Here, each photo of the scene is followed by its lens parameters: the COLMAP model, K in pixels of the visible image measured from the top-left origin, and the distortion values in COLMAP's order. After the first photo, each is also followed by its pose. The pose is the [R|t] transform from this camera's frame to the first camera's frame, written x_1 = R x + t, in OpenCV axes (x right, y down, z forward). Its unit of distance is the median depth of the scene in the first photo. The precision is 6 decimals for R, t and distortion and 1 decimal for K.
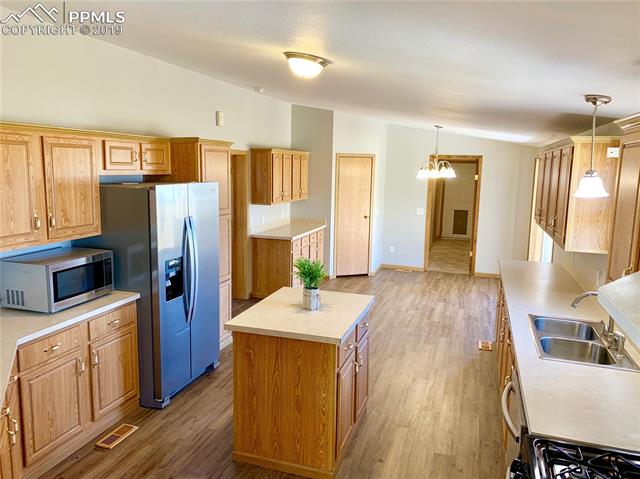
lens RADIAL K [[492.0, 0, 313.8], [0, 492.0, 235.6], [0, 0, 1]] dist [0.063845, -0.062542]
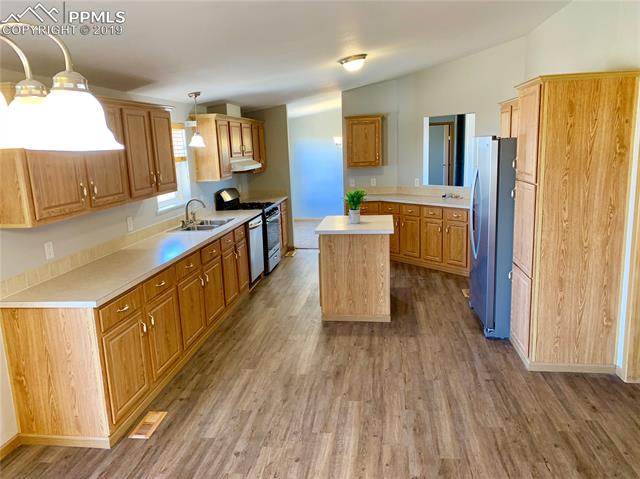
lens RADIAL K [[492.0, 0, 313.8], [0, 492.0, 235.6], [0, 0, 1]] dist [0.063845, -0.062542]
pose [[-0.983372, 0.050889, -0.174325, 0.317564], [-0.007323, 0.948041, 0.318064, -0.240715], [0.181454, 0.314052, -0.931905, 1.990937]]
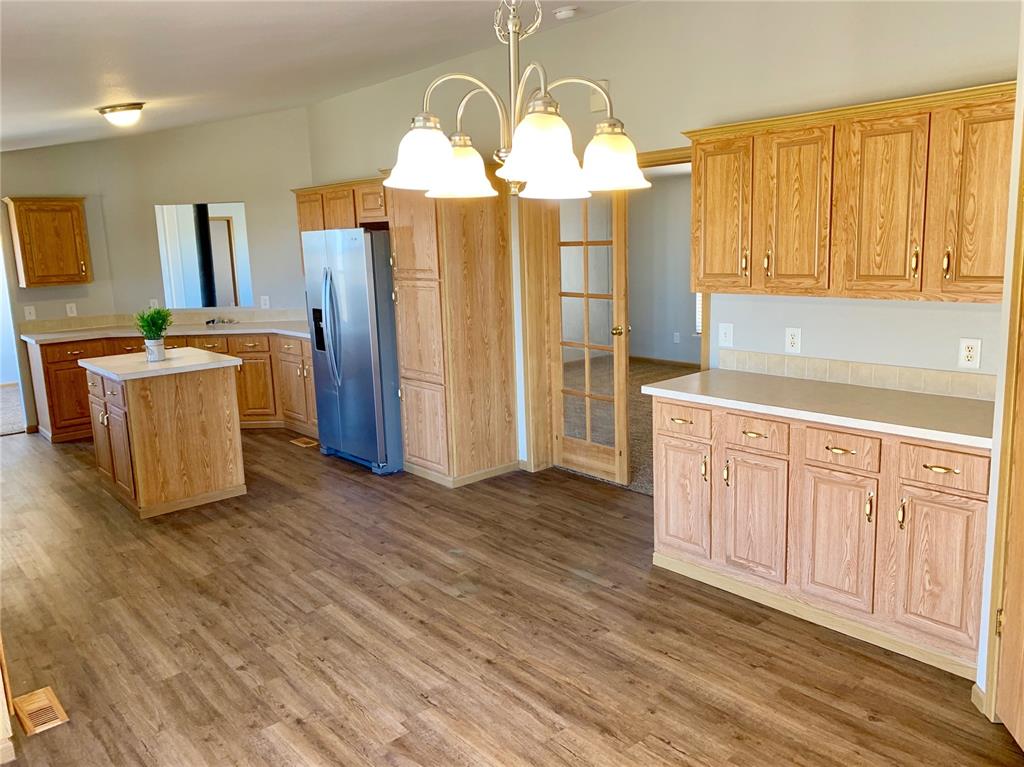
lens RADIAL K [[787.2, 0, 502.1], [0, 787.2, 377.3], [0, 0, 1]] dist [0.063845, -0.062542]
pose [[-0.519039, 0.153777, -0.840804, 0.797345], [-0.095777, 0.967025, 0.235986, -0.209898], [0.849368, 0.203016, -0.487195, 1.954481]]
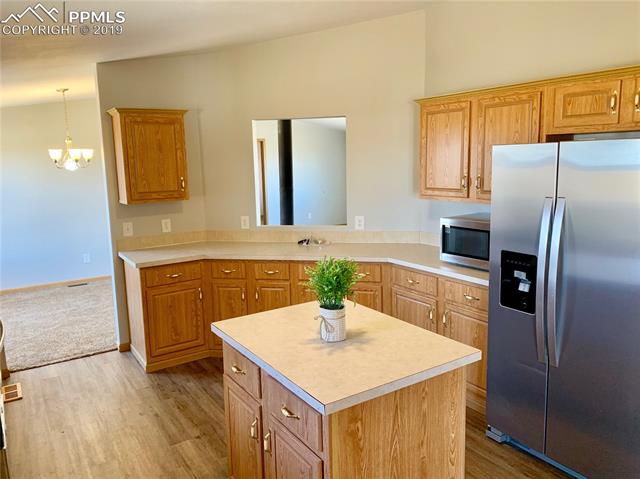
lens RADIAL K [[489.7, 0, 316.7], [0, 489.7, 237.0], [0, 0, 1]] dist [0.007004, -0.049966]
pose [[-0.619739, 0.121692, -0.775316, 0.393576], [-0.101476, 0.967187, 0.232921, -0.098495], [0.778220, 0.223026, -0.587054, 1.105577]]
